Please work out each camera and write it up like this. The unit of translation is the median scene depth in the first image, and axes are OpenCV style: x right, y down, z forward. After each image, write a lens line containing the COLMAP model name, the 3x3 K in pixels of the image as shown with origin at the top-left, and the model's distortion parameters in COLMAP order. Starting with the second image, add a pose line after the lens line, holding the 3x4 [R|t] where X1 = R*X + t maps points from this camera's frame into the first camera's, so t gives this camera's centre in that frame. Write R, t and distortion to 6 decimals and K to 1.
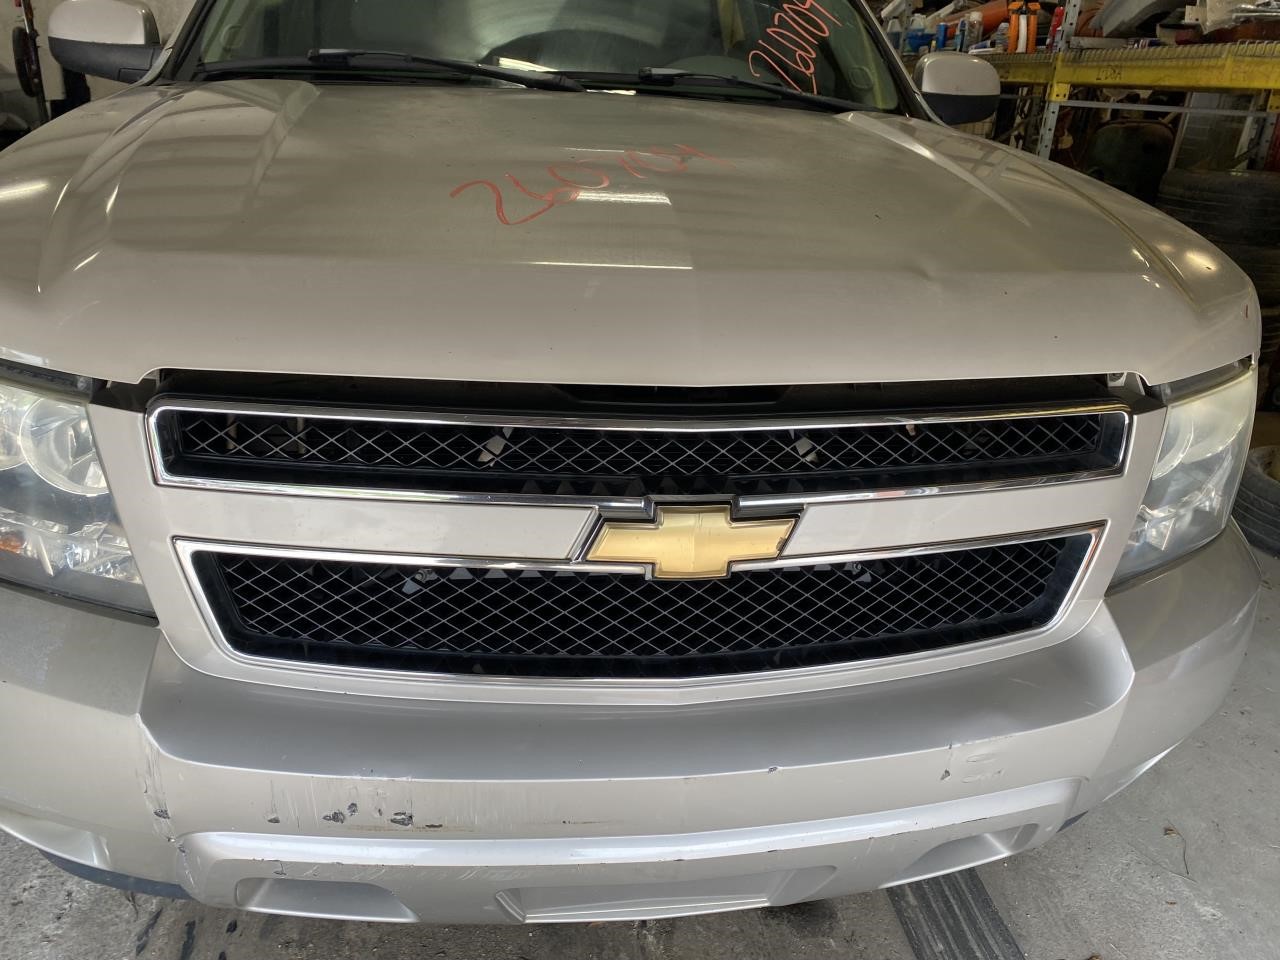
lens RADIAL K [[962.3, 0, 640.0], [0, 962.3, 480.0], [0, 0, 1]] dist [0.004056, -0.001337]
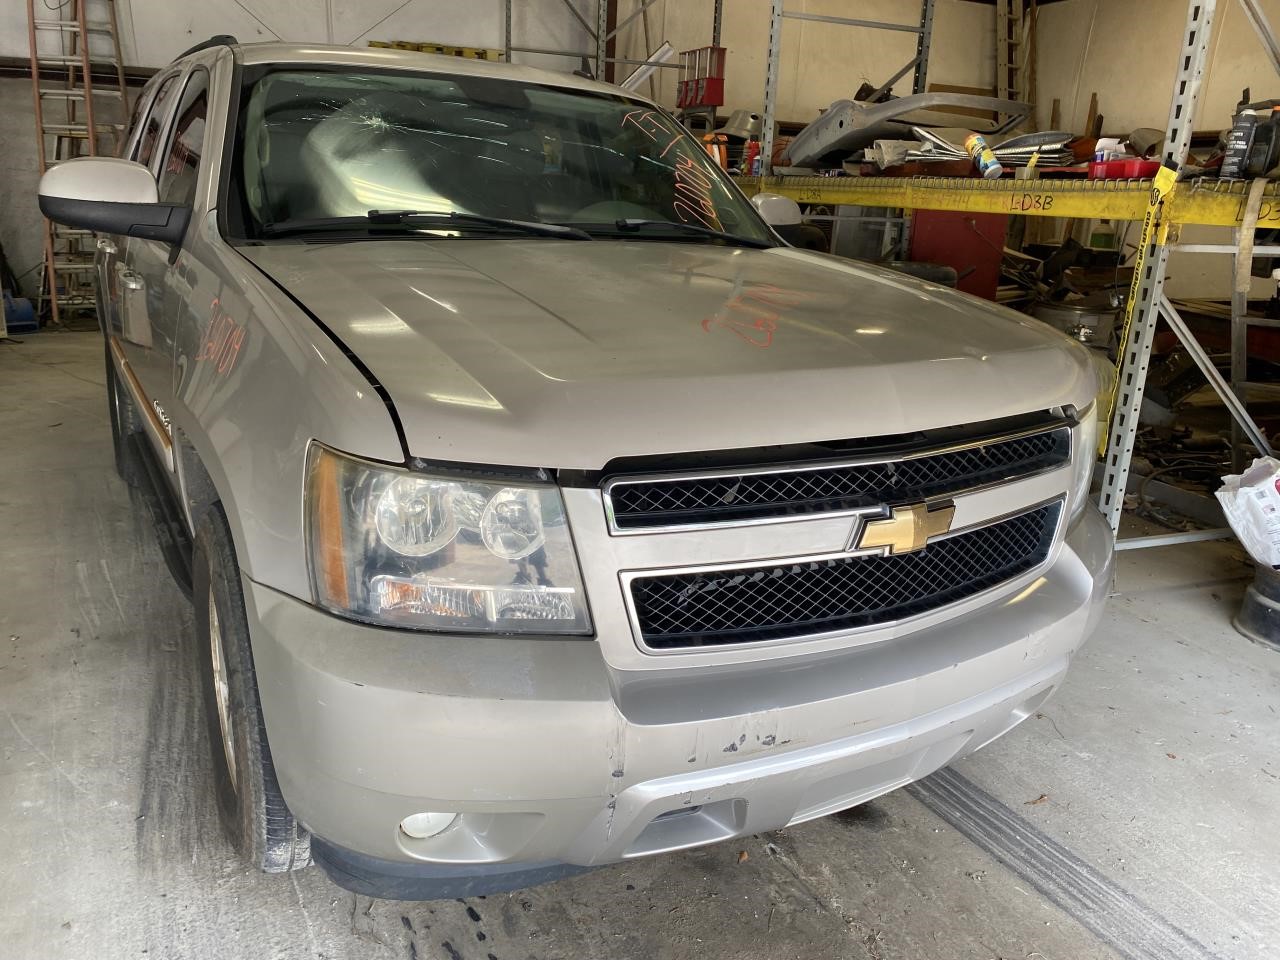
lens RADIAL K [[944.0, 0, 642.8], [0, 944.0, 466.5], [0, 0, 1]] dist [0.136272, -0.330309]
pose [[0.928998, -0.112065, 0.352709, -0.818952], [0.146317, 0.986621, -0.071910, 0.009163], [-0.339931, 0.118412, 0.932966, -0.330295]]
